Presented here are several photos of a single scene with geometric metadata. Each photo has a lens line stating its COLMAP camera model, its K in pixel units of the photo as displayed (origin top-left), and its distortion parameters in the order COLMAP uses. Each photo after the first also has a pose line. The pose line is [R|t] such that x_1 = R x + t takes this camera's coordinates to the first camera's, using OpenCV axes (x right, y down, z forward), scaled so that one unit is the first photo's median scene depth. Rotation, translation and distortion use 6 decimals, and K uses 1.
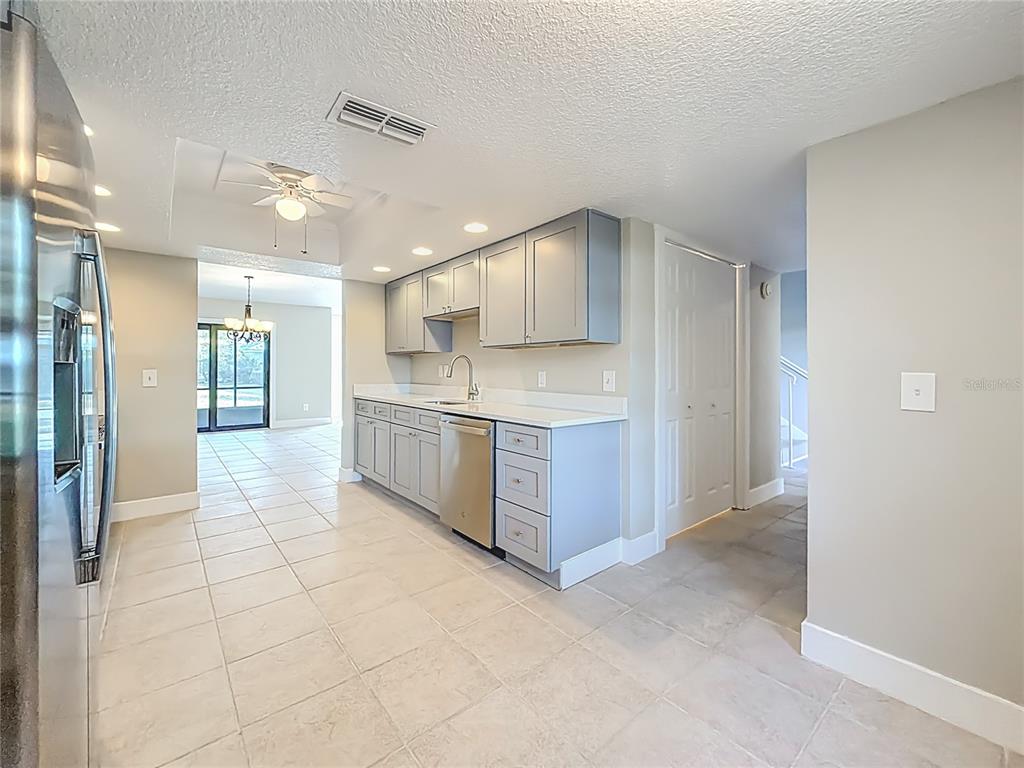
lens RADIAL K [[422.1, 0, 509.7], [0, 422.1, 379.2], [0, 0, 1]] dist [0.000435, -0.000267]
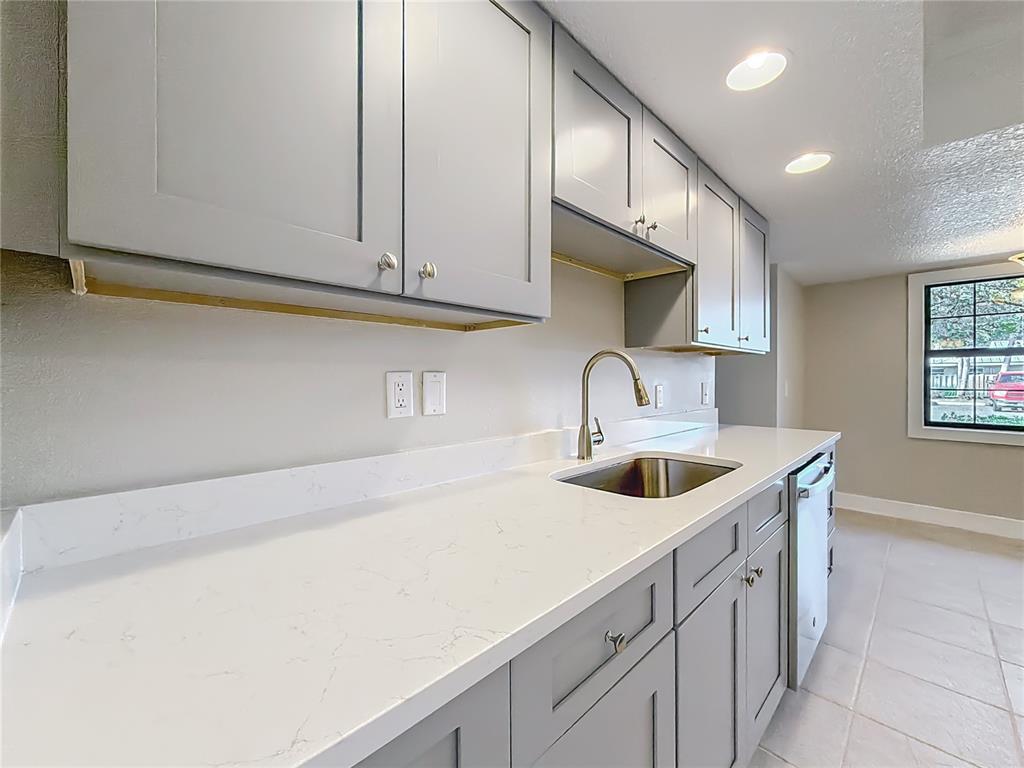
lens RADIAL K [[422.1, 0, 509.7], [0, 422.1, 379.2], [0, 0, 1]] dist [0.000435, -0.000267]
pose [[-0.093461, -0.005334, 0.995609, -0.480318], [0.024933, 0.999659, 0.007696, -0.031238], [-0.995311, 0.025543, -0.093297, 1.078186]]
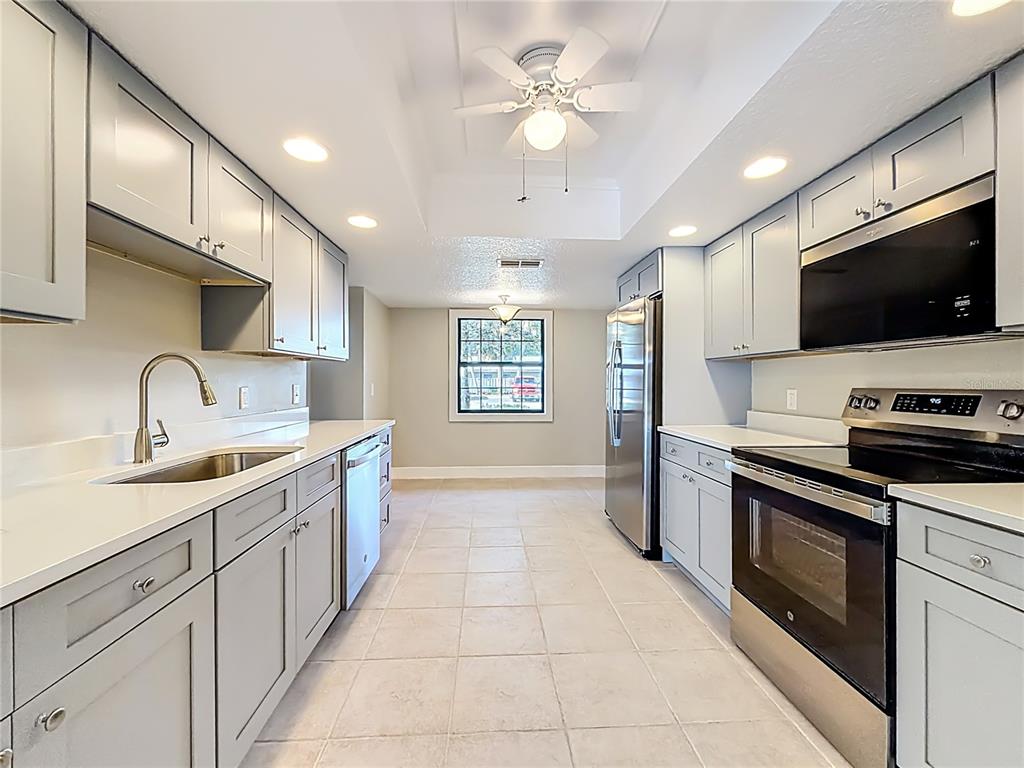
lens RADIAL K [[422.1, 0, 509.7], [0, 422.1, 379.2], [0, 0, 1]] dist [0.000435, -0.000267]
pose [[-0.802170, -0.000134, 0.597096, -0.600227], [0.013917, 0.999724, 0.018922, -0.031221], [-0.596934, 0.023489, -0.801947, 1.081785]]
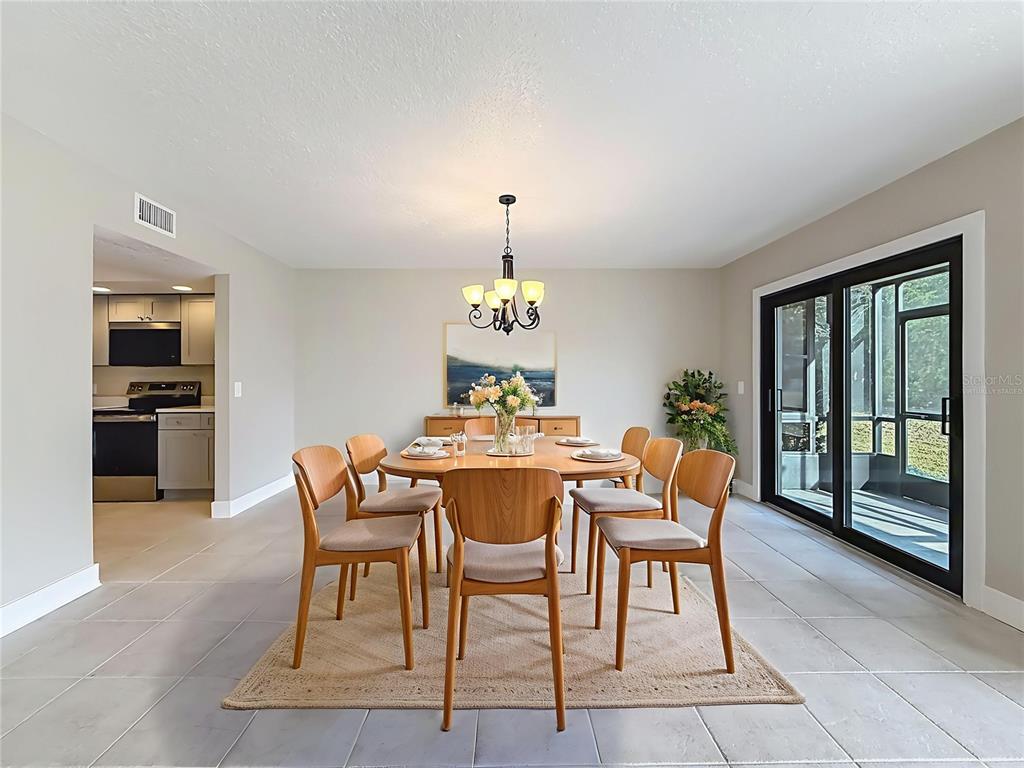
lens RADIAL K [[422.1, 0, 509.7], [0, 422.1, 379.2], [0, 0, 1]] dist [0.000435, -0.000267]
pose [[-0.632686, 0.006296, -0.774383, -0.368982], [-0.019162, 0.999533, 0.023782, -0.064339], [0.774171, 0.029886, -0.632270, 2.076239]]
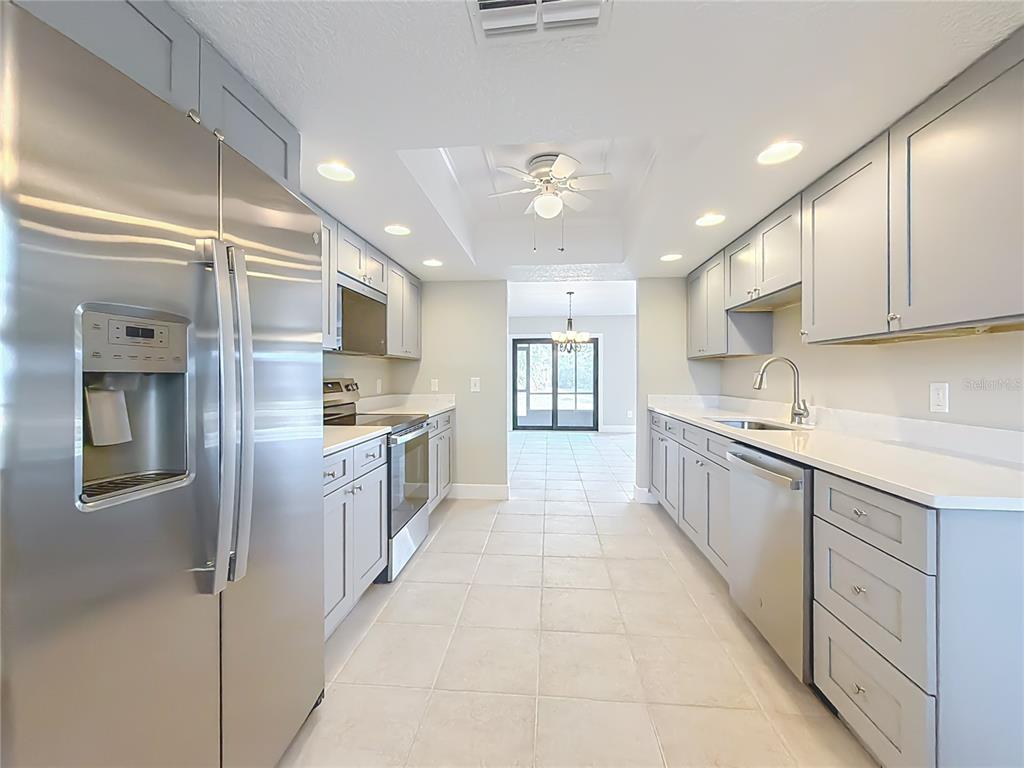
lens RADIAL K [[414.9, 0, 514.7], [0, 414.9, 377.3], [0, 0, 1]] dist [0.000192, 0.000018]
pose [[0.711627, 0.003057, -0.702551, 0.052185], [-0.018770, 0.999716, -0.014662, -0.006316], [0.702307, 0.023621, 0.711482, 0.207728]]
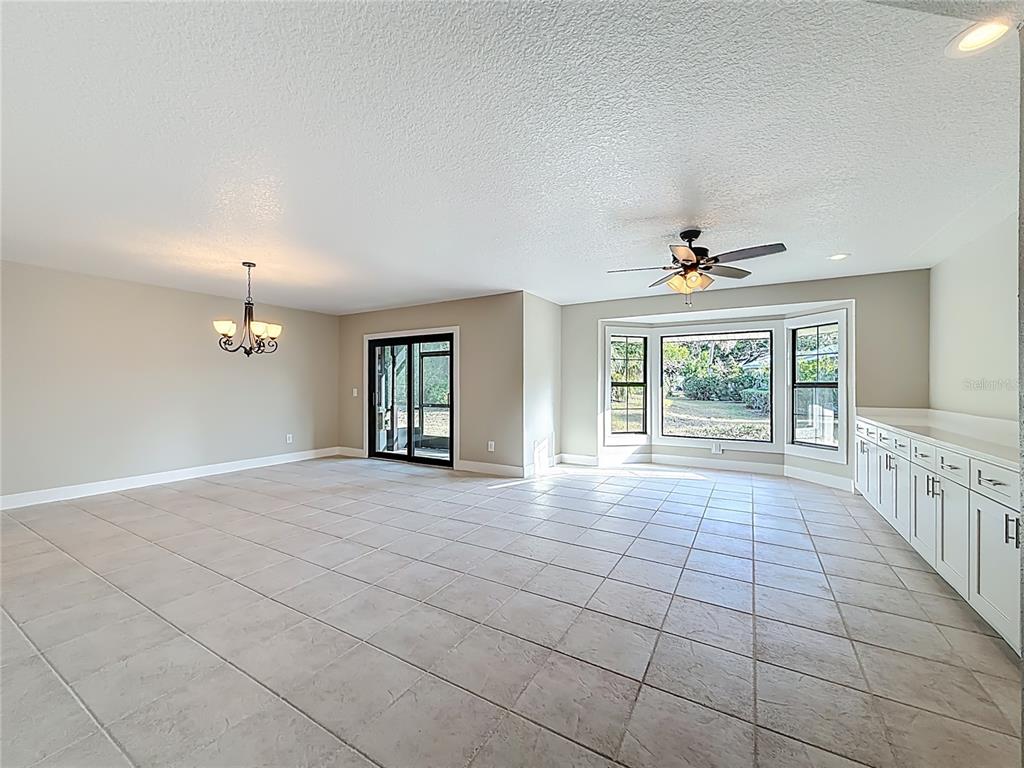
lens RADIAL K [[406.9, 0, 512.0], [0, 406.9, 384.0], [0, 0, 1]] dist [-0.000199, -0.000099]
pose [[0.342131, -0.003022, -0.939647, 0.310149], [-0.023914, 0.999643, -0.011922, -0.058467], [0.939348, 0.026550, 0.341937, 1.868882]]
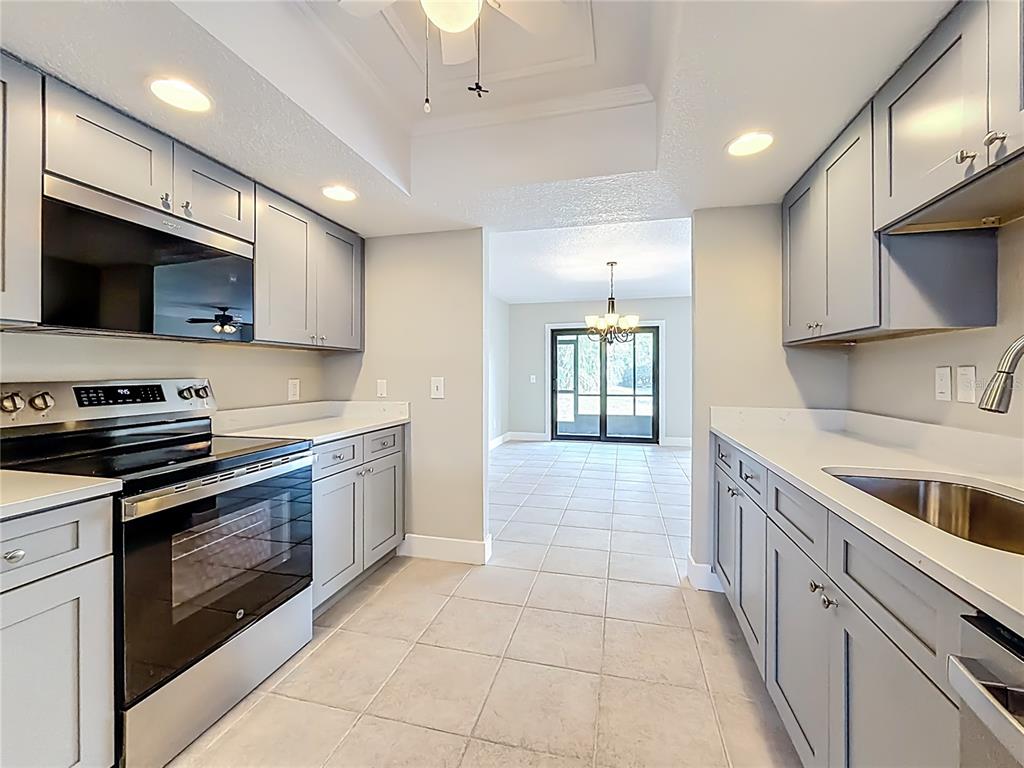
lens RADIAL K [[427.2, 0, 512.2], [0, 427.2, 373.8], [0, 0, 1]] dist [0.000231, -0.000035]
pose [[0.584277, 0.000691, -0.811554, -0.094629], [-0.021361, 0.999666, -0.014528, -0.016518], [0.811273, 0.025825, 0.584096, 0.561658]]
